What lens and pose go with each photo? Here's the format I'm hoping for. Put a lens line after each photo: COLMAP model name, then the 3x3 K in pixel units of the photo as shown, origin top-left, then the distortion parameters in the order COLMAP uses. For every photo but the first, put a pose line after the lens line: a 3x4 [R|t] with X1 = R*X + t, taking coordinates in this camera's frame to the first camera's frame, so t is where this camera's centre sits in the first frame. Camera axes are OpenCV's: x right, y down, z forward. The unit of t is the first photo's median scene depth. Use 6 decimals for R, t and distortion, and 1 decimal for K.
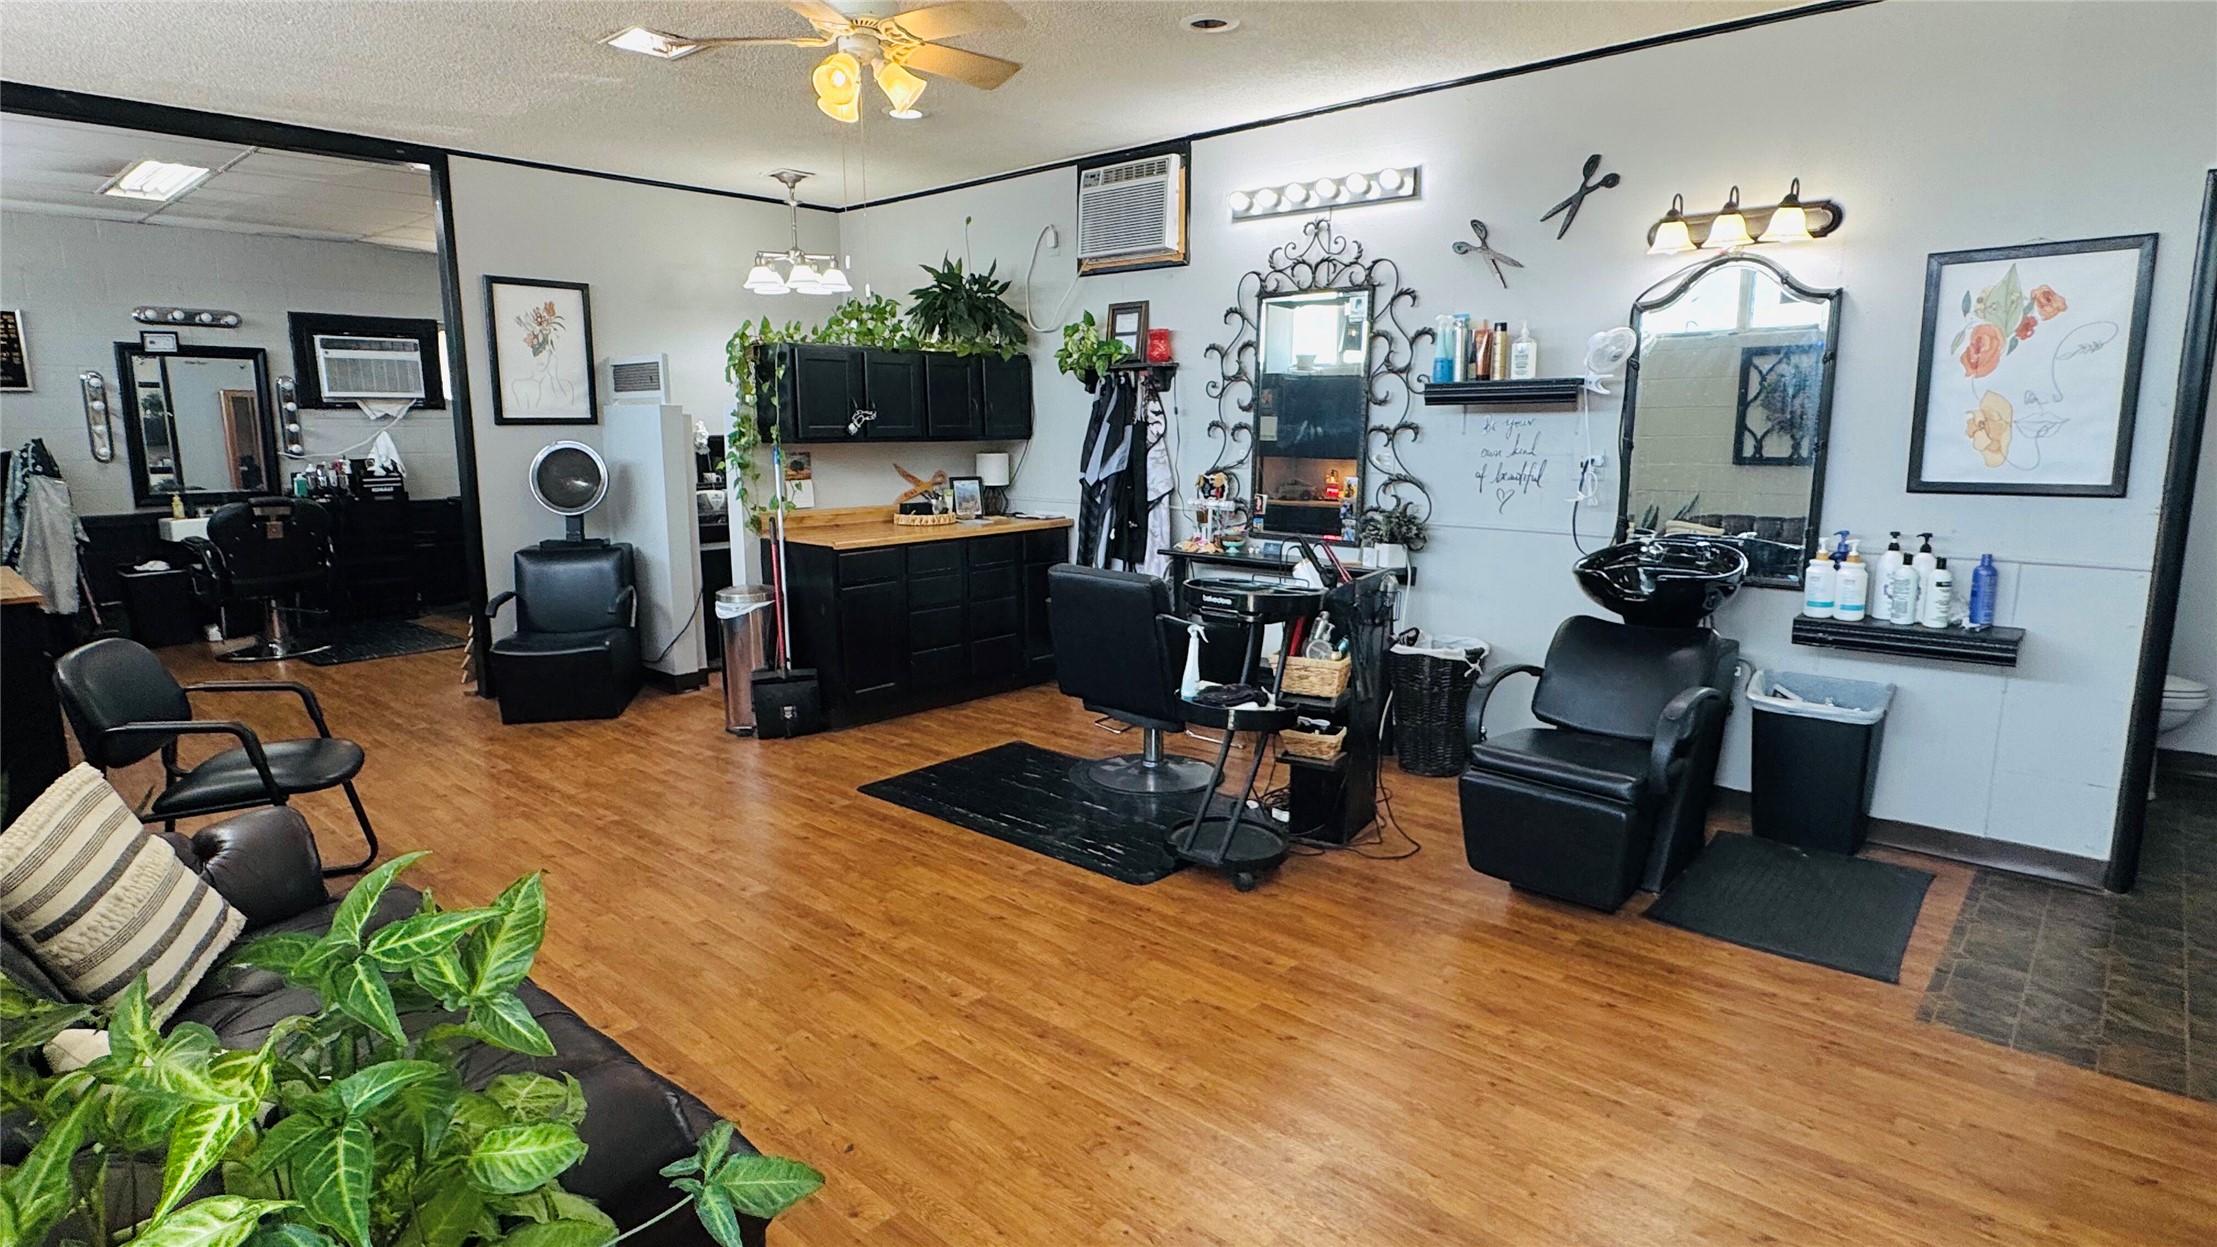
lens RADIAL K [[1153.2, 0, 1109.8], [0, 1153.2, 625.6], [0, 0, 1]] dist [-0.009393, 0.003292]
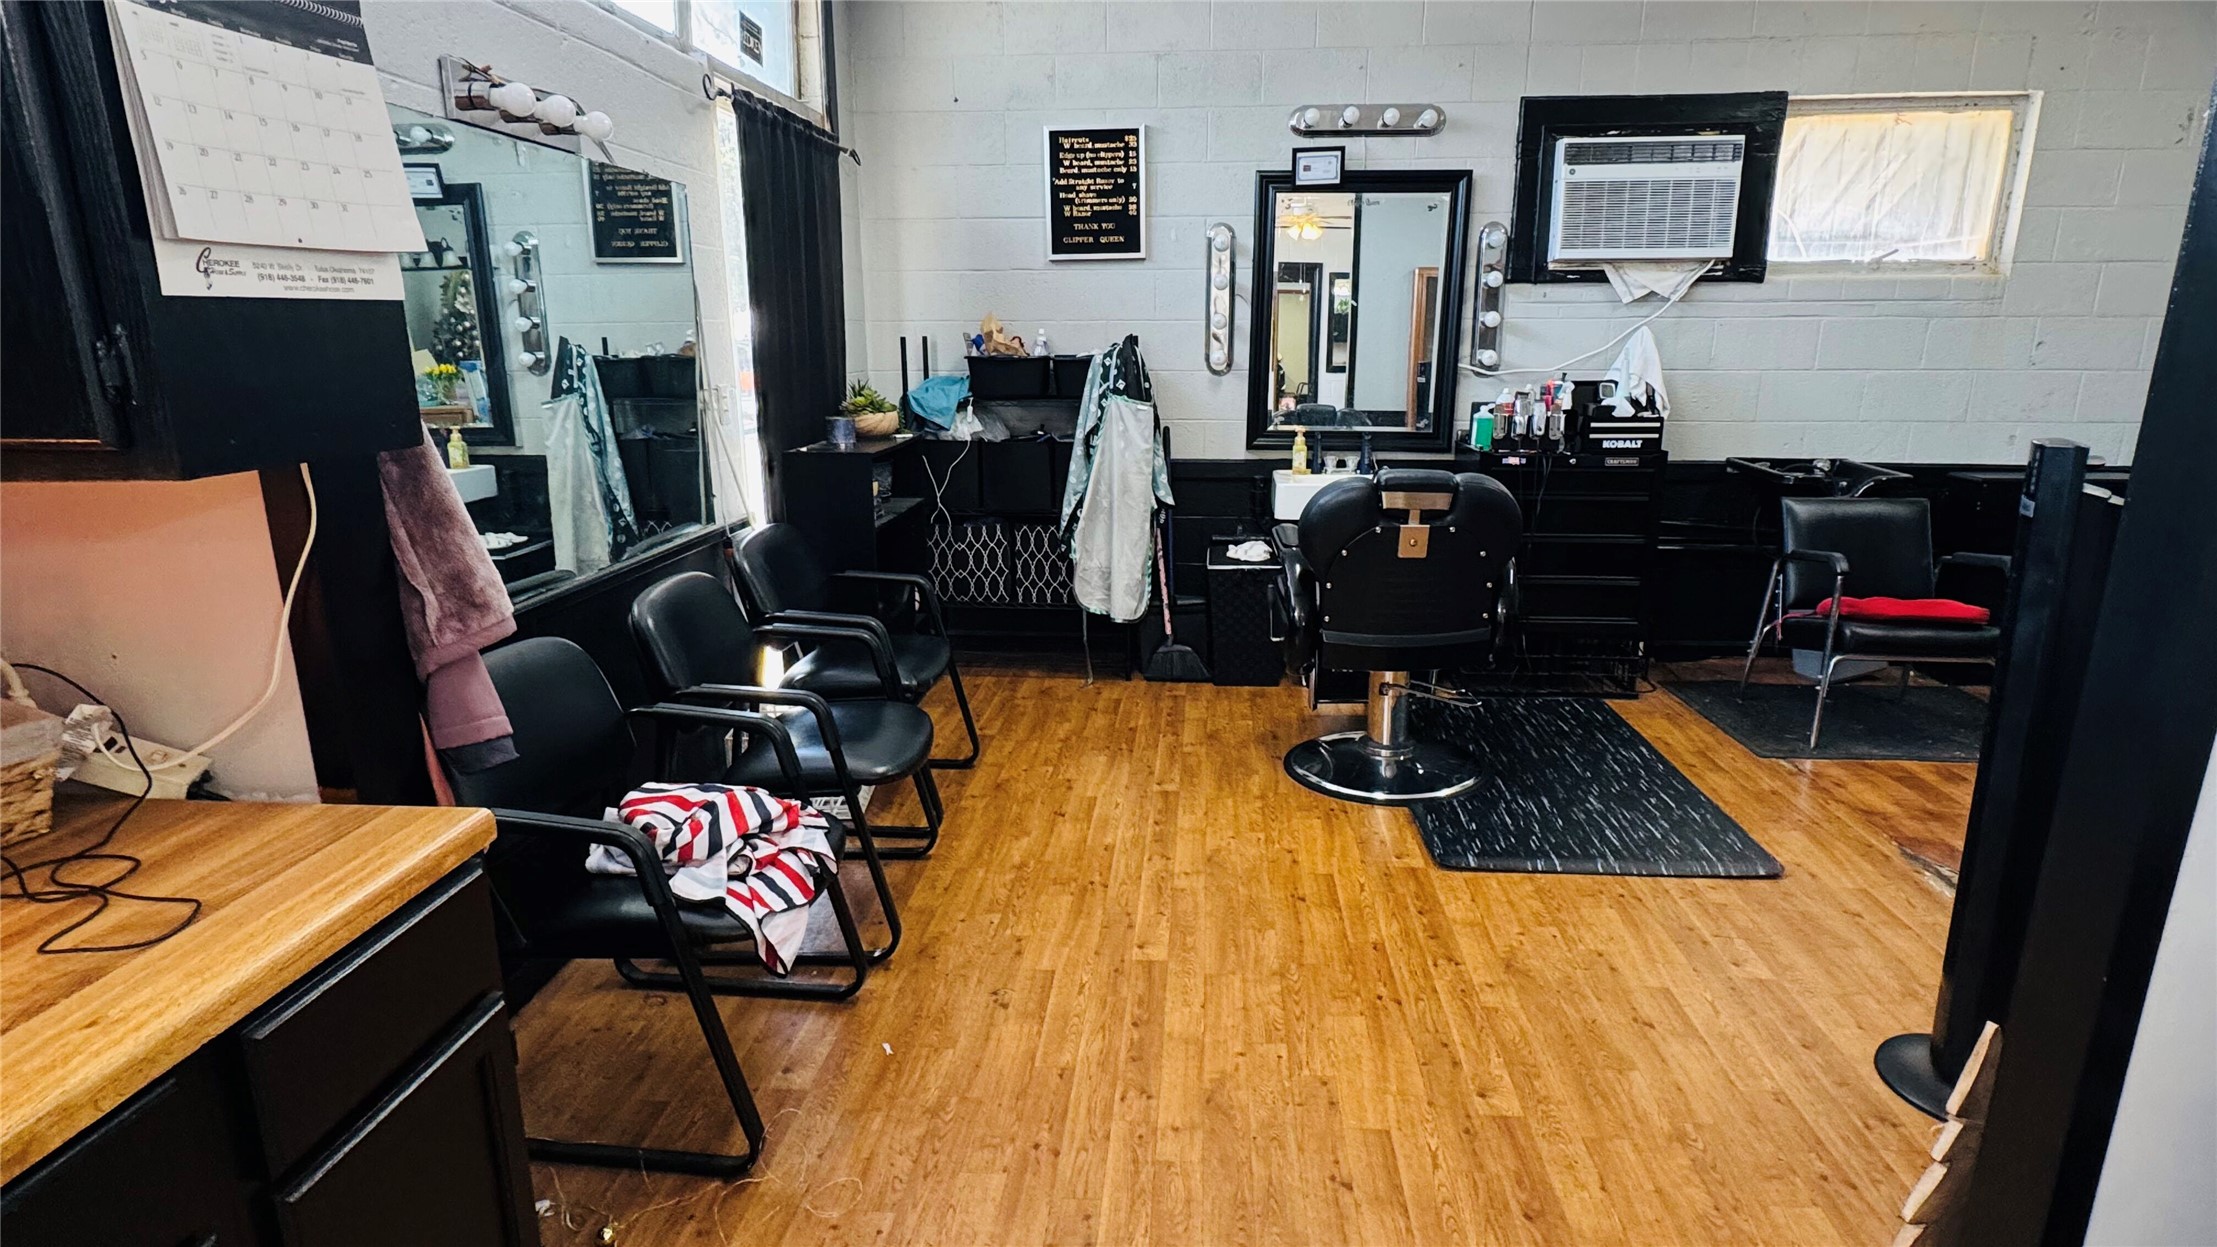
lens RADIAL K [[1176.4, 0, 1104.6], [0, 1176.4, 634.8], [0, 0, 1]] dist [0.005696, -0.000154]
pose [[0.608294, 0.193380, -0.769794, -0.511252], [-0.137570, 0.980874, 0.137697, -0.108333], [0.781698, 0.022140, 0.623263, 0.720686]]
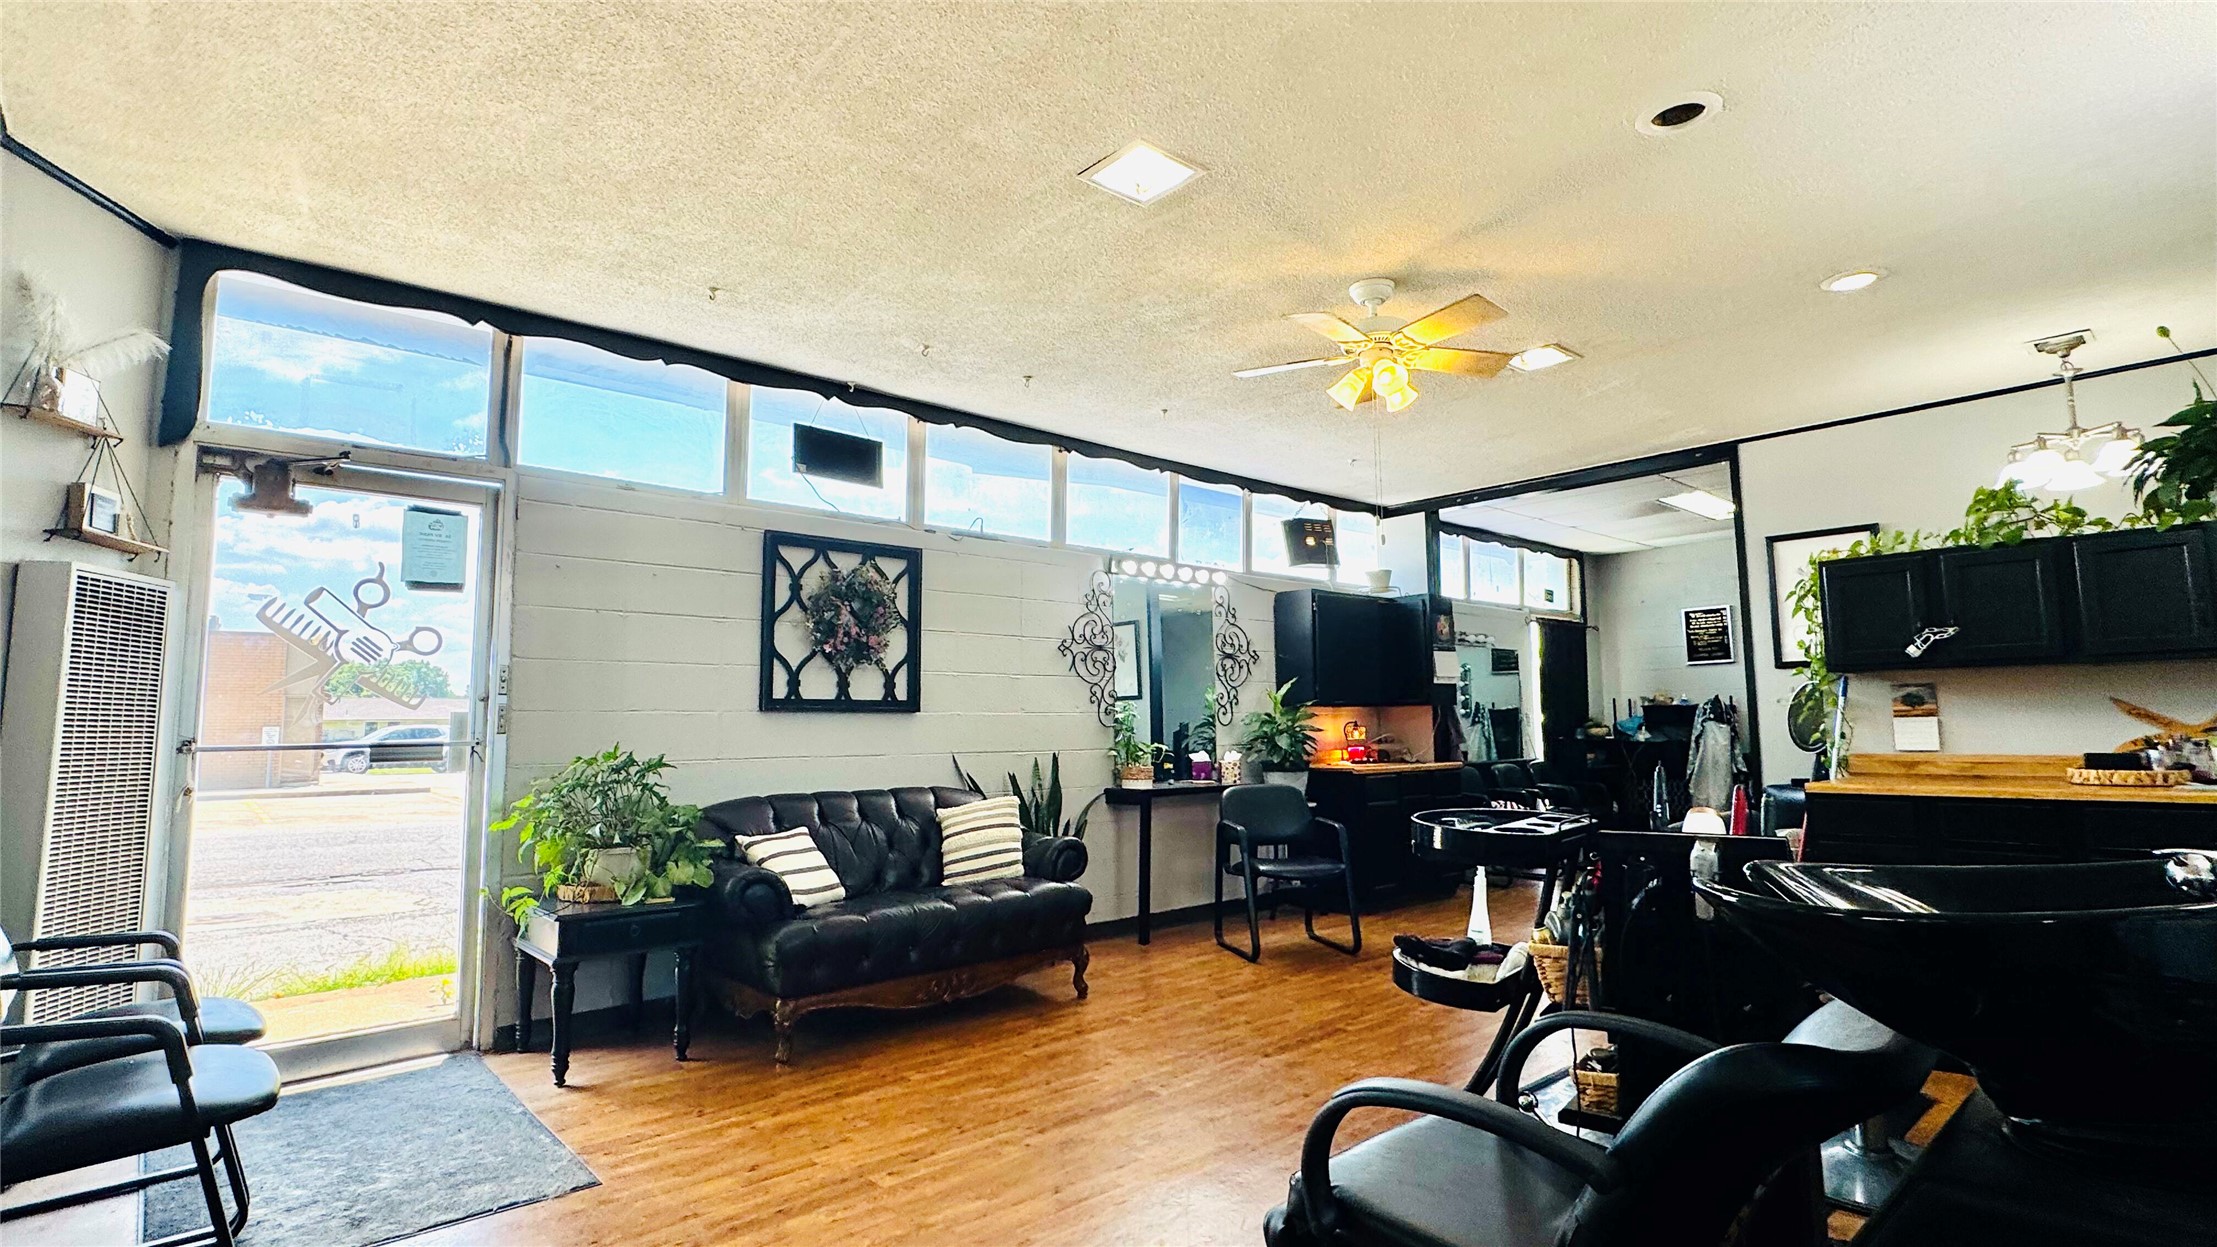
lens RADIAL K [[1058.4, 0, 1106.4], [0, 1058.4, 635.1], [0, 0, 1]] dist [-0.004489, -0.001028]
pose [[-0.099516, -0.079690, -0.991840, 0.514238], [-0.159706, 0.985144, -0.063128, -0.041304], [0.982136, 0.152121, -0.110765, 0.478434]]
